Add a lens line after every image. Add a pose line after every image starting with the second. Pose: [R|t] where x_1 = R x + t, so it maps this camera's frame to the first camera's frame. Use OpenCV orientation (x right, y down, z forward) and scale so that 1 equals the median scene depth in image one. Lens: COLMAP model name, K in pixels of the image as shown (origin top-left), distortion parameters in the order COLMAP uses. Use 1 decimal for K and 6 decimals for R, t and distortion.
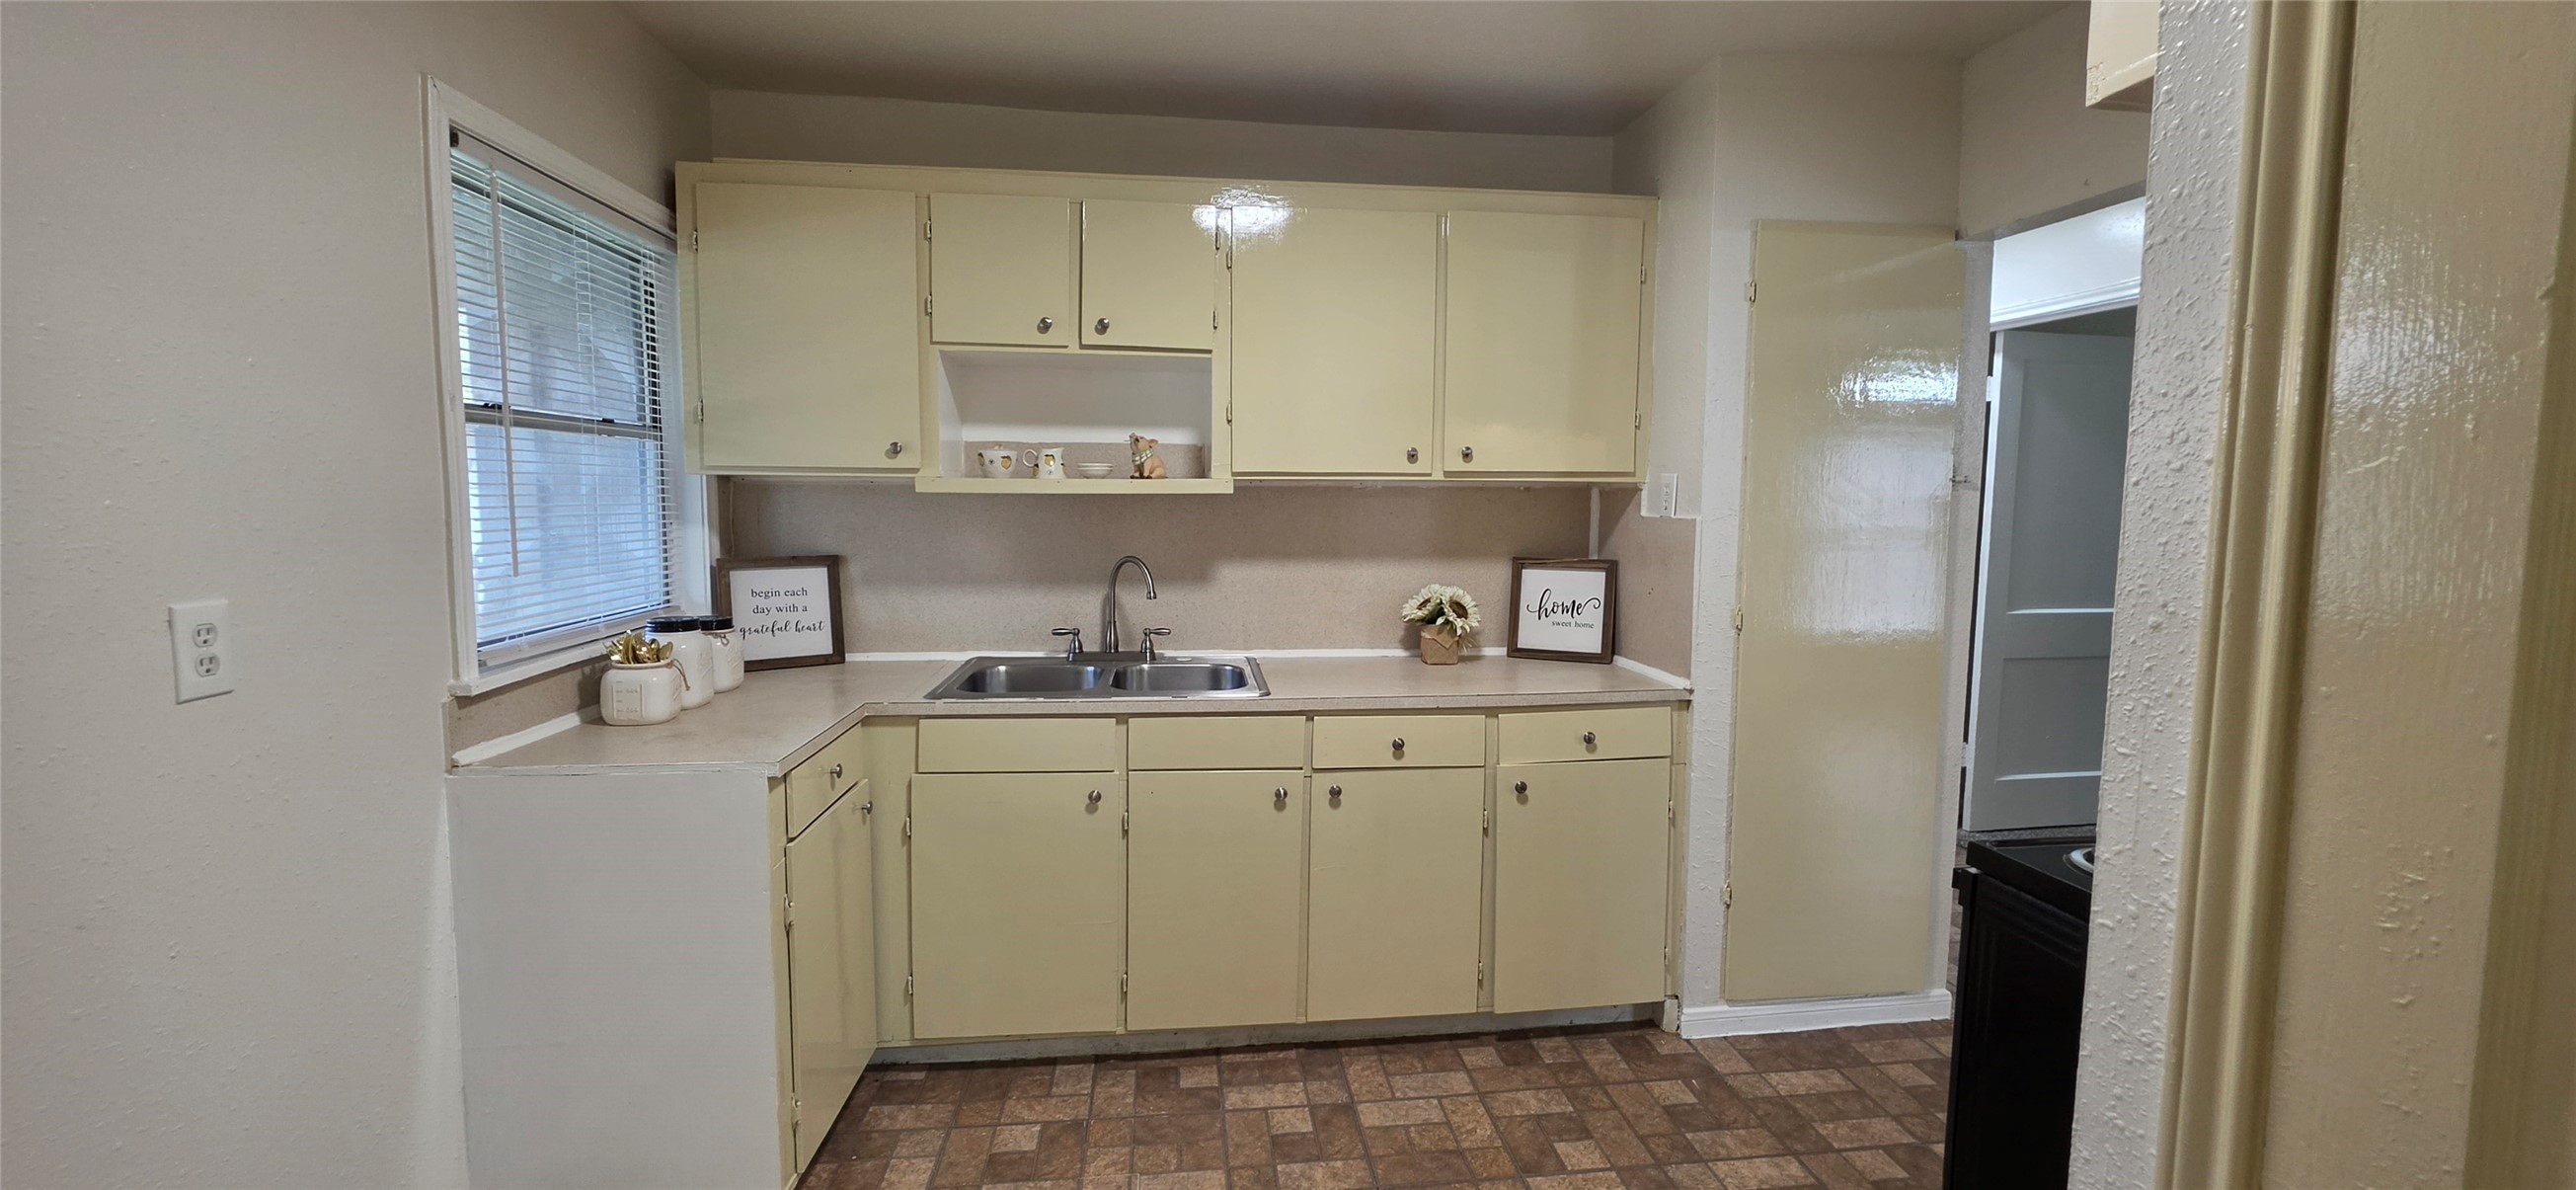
lens RADIAL K [[1037.8, 0, 1293.8], [0, 1037.8, 580.1], [0, 0, 1]] dist [-0.002879, 0.001414]
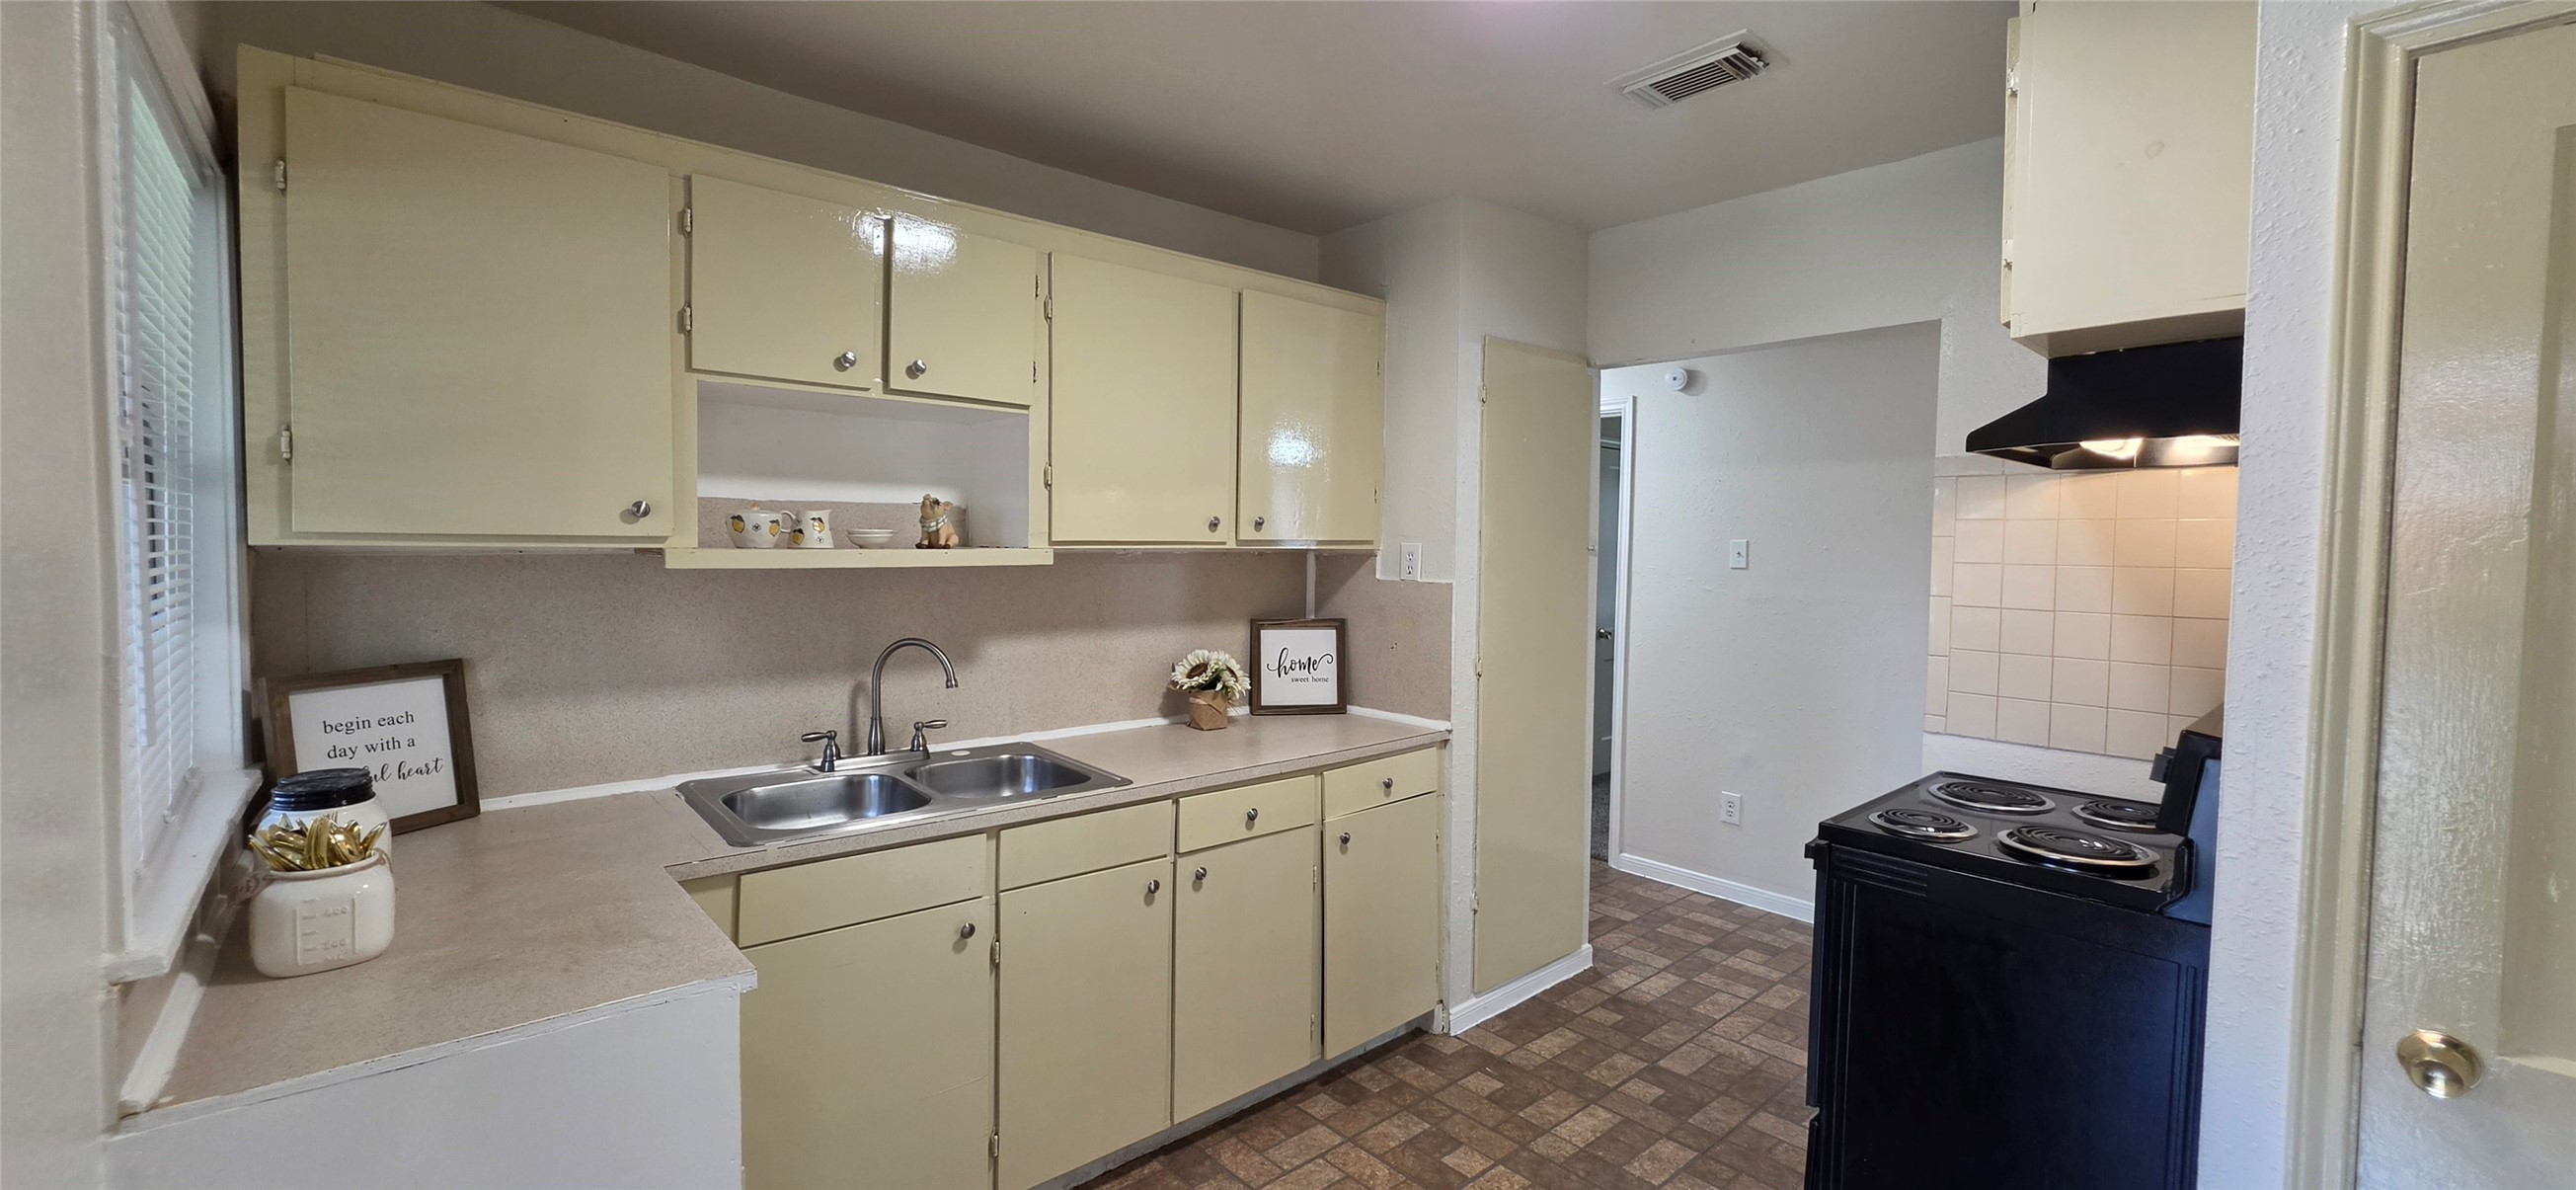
lens RADIAL K [[1037.8, 0, 1289.3], [0, 1037.8, 581.2], [0, 0, 1]] dist [-0.002879, 0.001414]
pose [[0.822879, -0.020396, 0.567851, -0.424583], [0.041406, 0.998851, -0.024125, -0.040410], [-0.566706, 0.043364, 0.822778, 0.142838]]
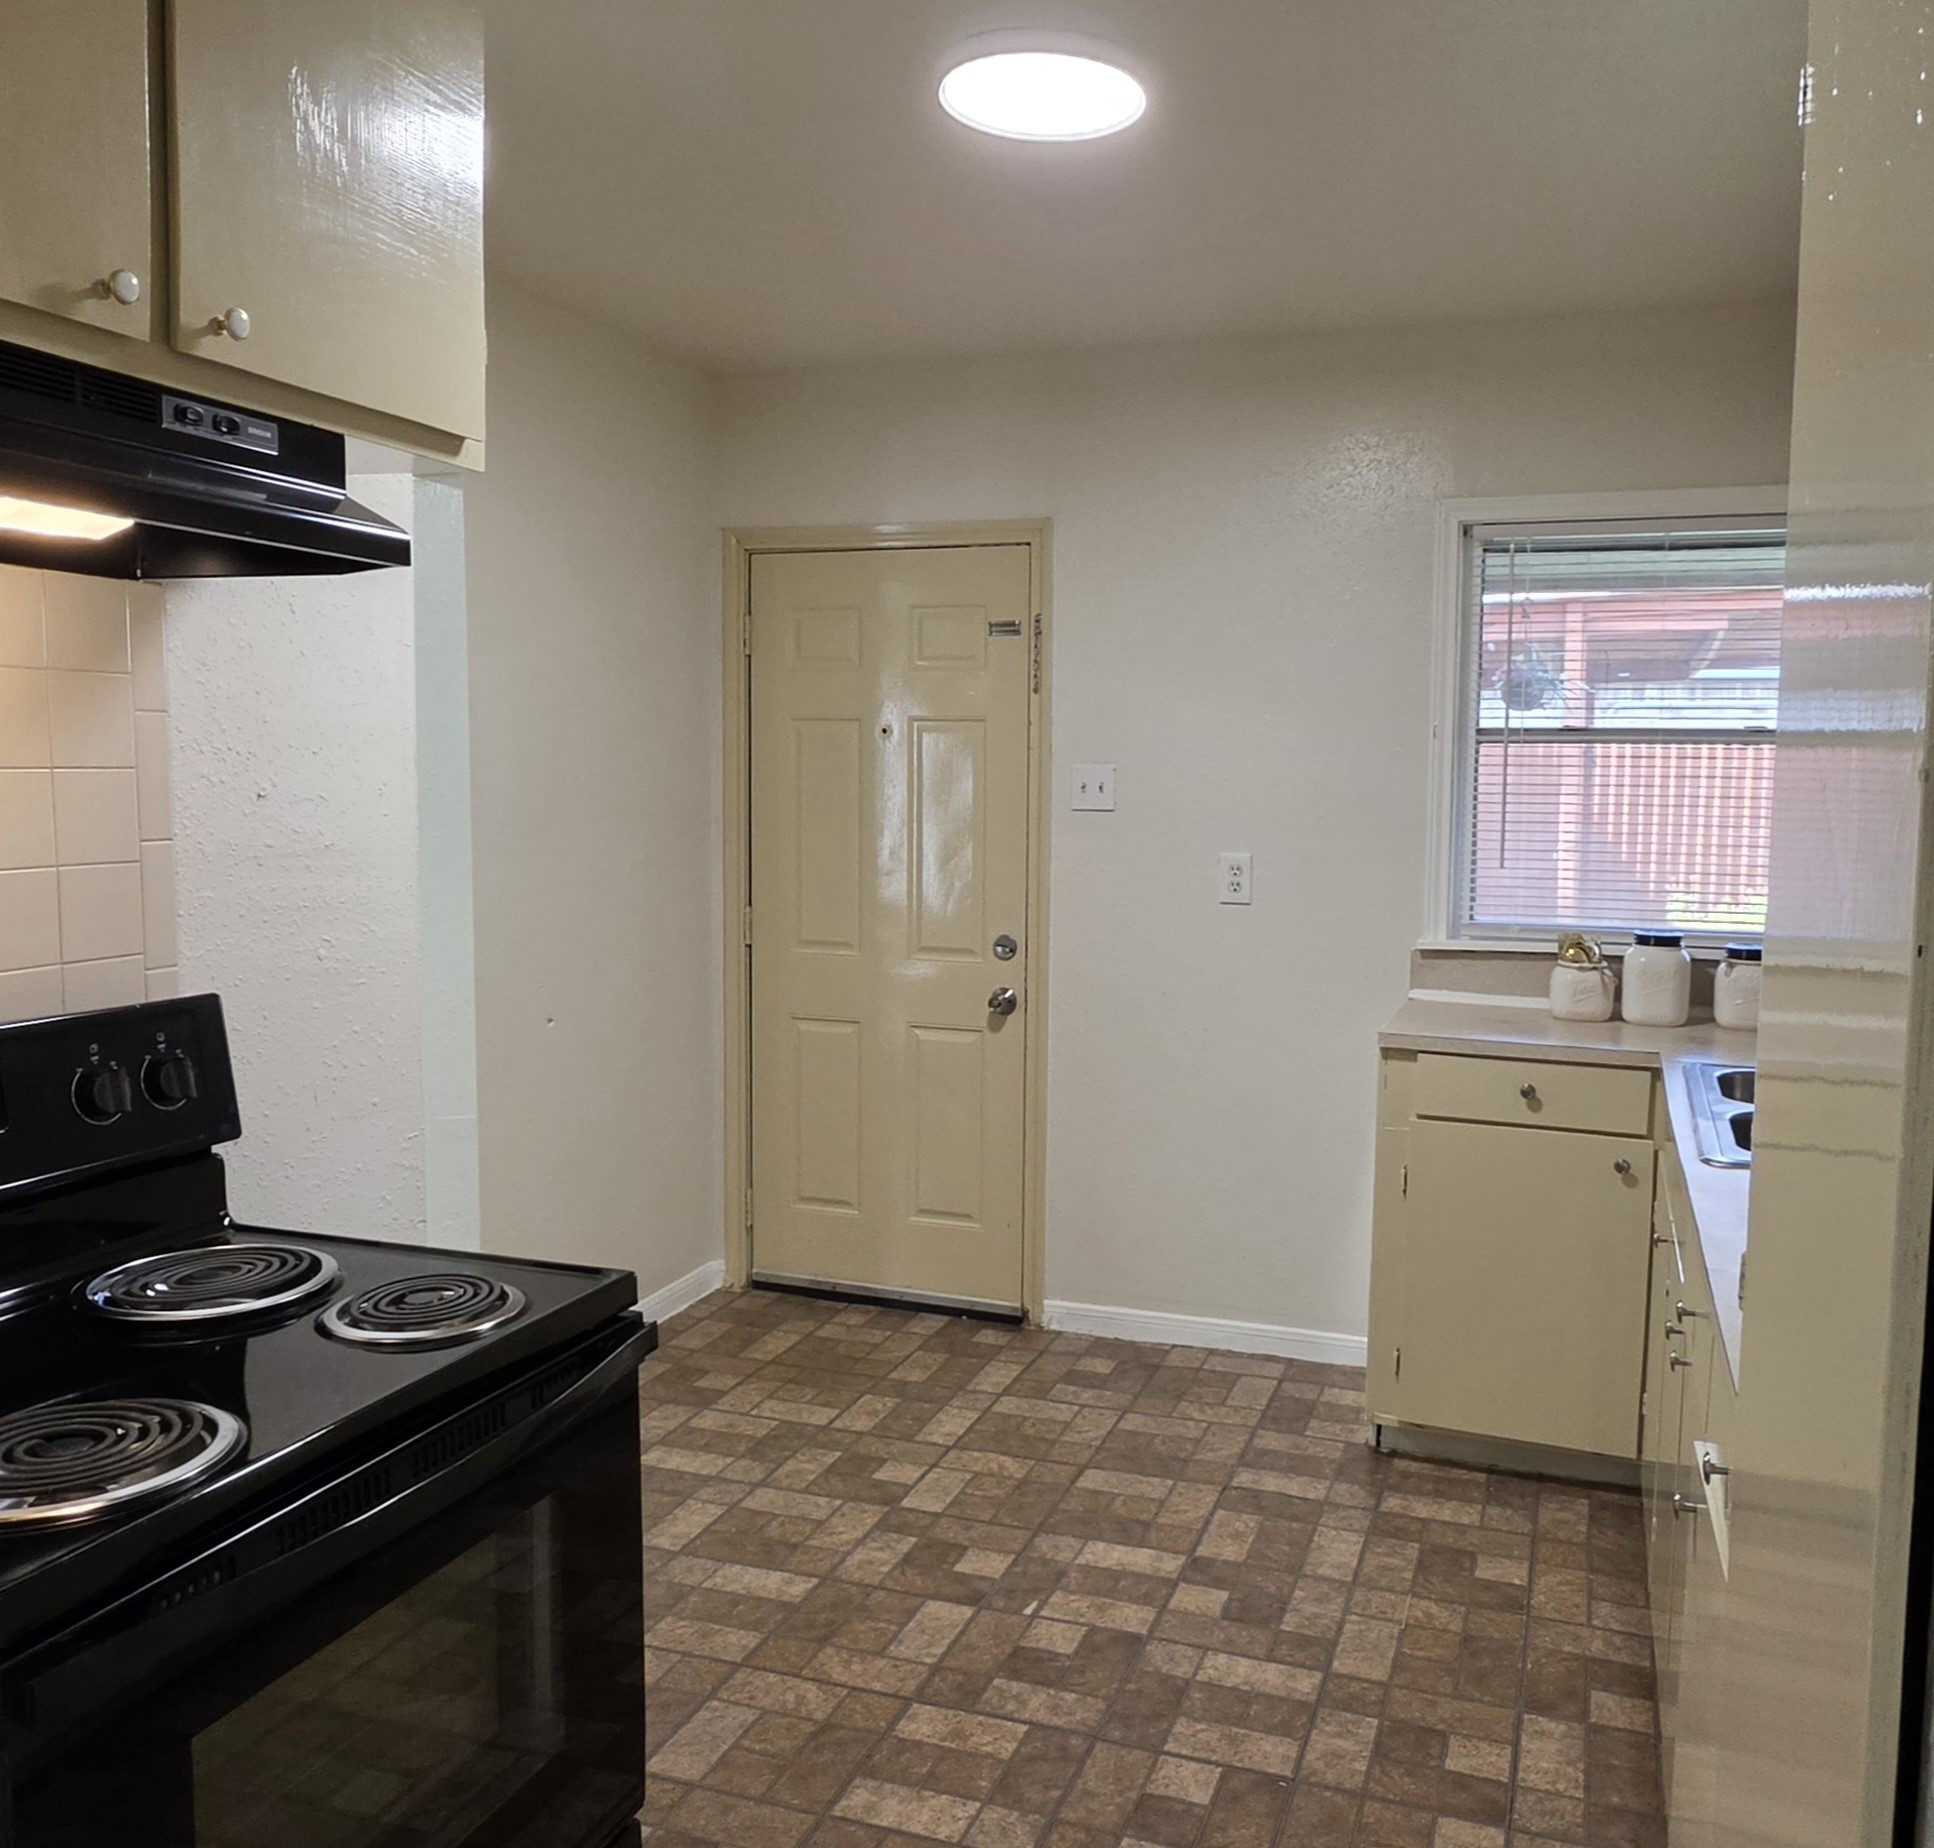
lens RADIAL K [[1618.8, 0, 1076.5], [0, 1618.8, 905.4], [0, 0, 1]] dist [0.002784, 0.009404]
pose [[-0.418860, 0.060772, -0.906015, 0.904511], [-0.092920, 0.989652, 0.109340, -0.093294], [0.903284, 0.129985, -0.408878, 1.008886]]
